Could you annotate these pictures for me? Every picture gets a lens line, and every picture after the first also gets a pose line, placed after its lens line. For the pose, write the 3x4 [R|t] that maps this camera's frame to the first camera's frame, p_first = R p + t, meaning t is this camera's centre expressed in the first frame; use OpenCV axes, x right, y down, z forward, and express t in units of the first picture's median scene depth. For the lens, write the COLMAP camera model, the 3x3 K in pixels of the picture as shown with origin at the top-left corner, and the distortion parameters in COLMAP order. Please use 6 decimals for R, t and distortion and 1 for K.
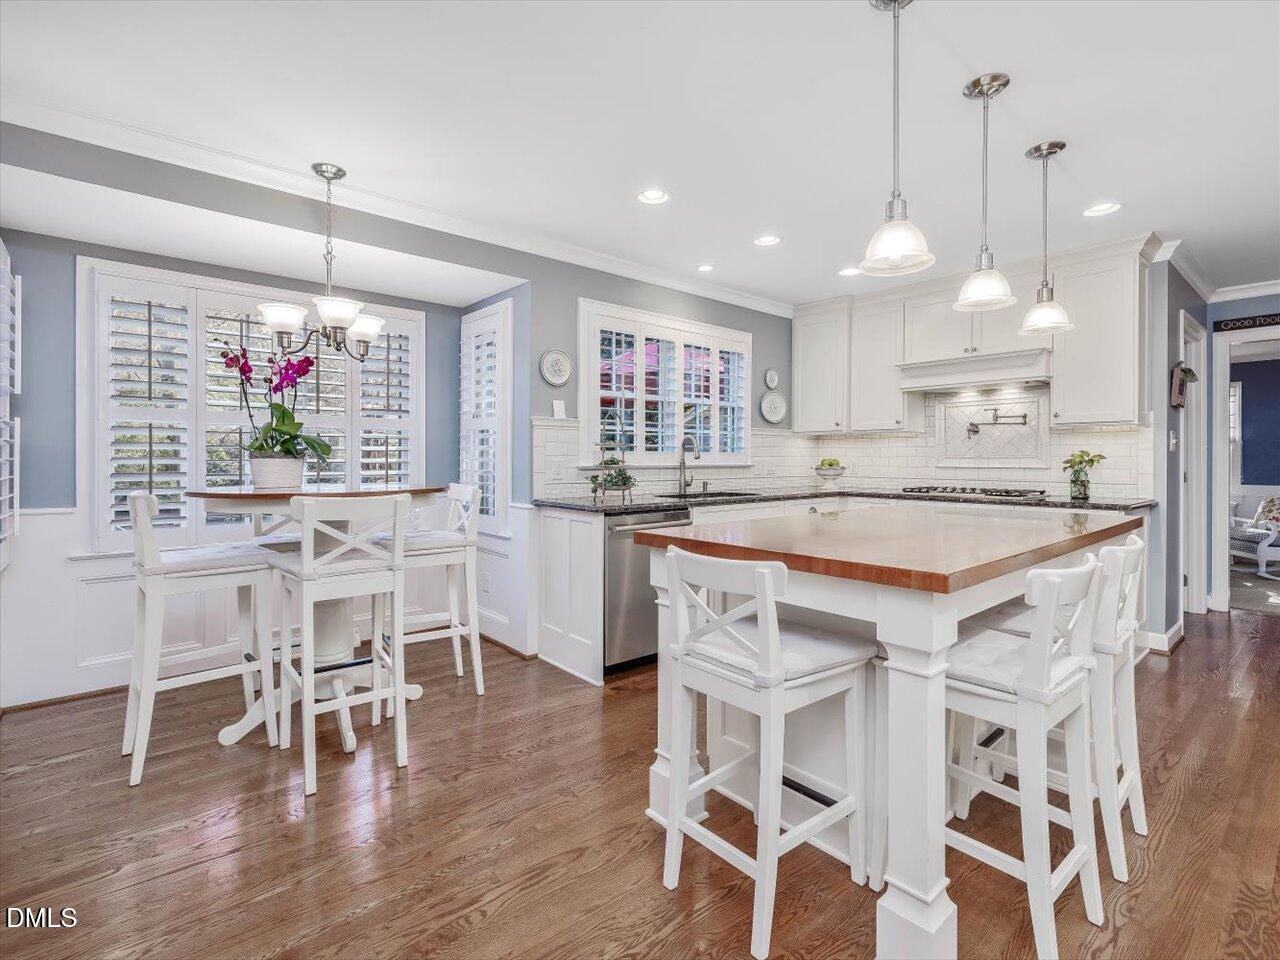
lens RADIAL K [[623.9, 0, 655.0], [0, 623.9, 454.0], [0, 0, 1]] dist [0.006360, 0.000999]
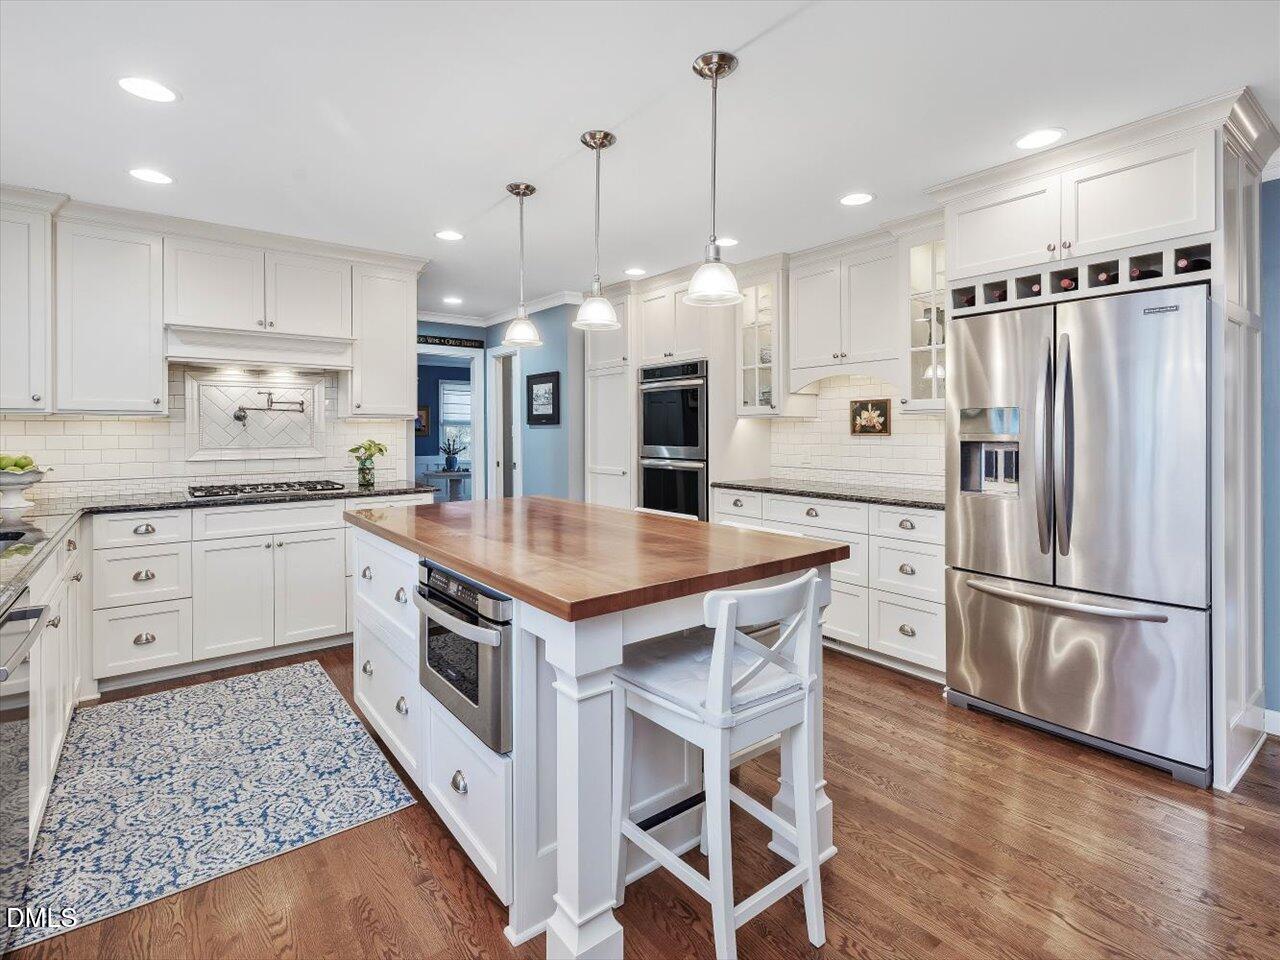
lens RADIAL K [[623.9, 0, 633.4], [0, 623.9, 428.0], [0, 0, 1]] dist [0.006360, 0.000999]
pose [[0.072153, 0.001712, 0.997392, -0.319169], [-0.005822, 0.999982, -0.001295, -0.024659], [-0.997377, -0.005713, 0.072162, 0.431533]]
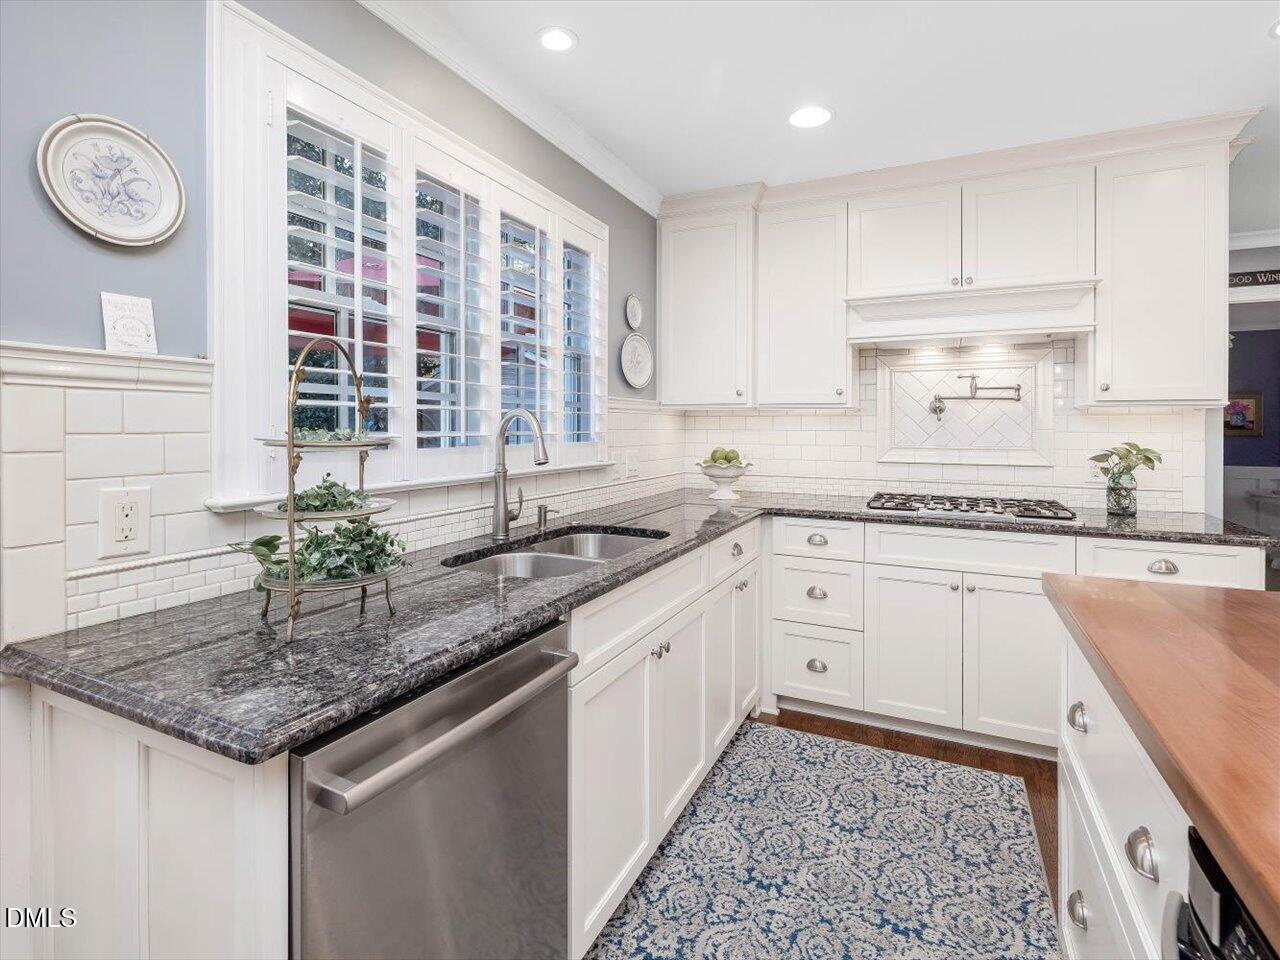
lens RADIAL K [[623.9, 0, 650.0], [0, 623.9, 432.7], [0, 0, 1]] dist [0.006360, 0.000999]
pose [[0.918932, -0.001823, 0.394411, -0.035545], [-0.005477, 0.999834, 0.017382, -0.022235], [-0.394378, -0.018133, 0.918770, 0.541116]]
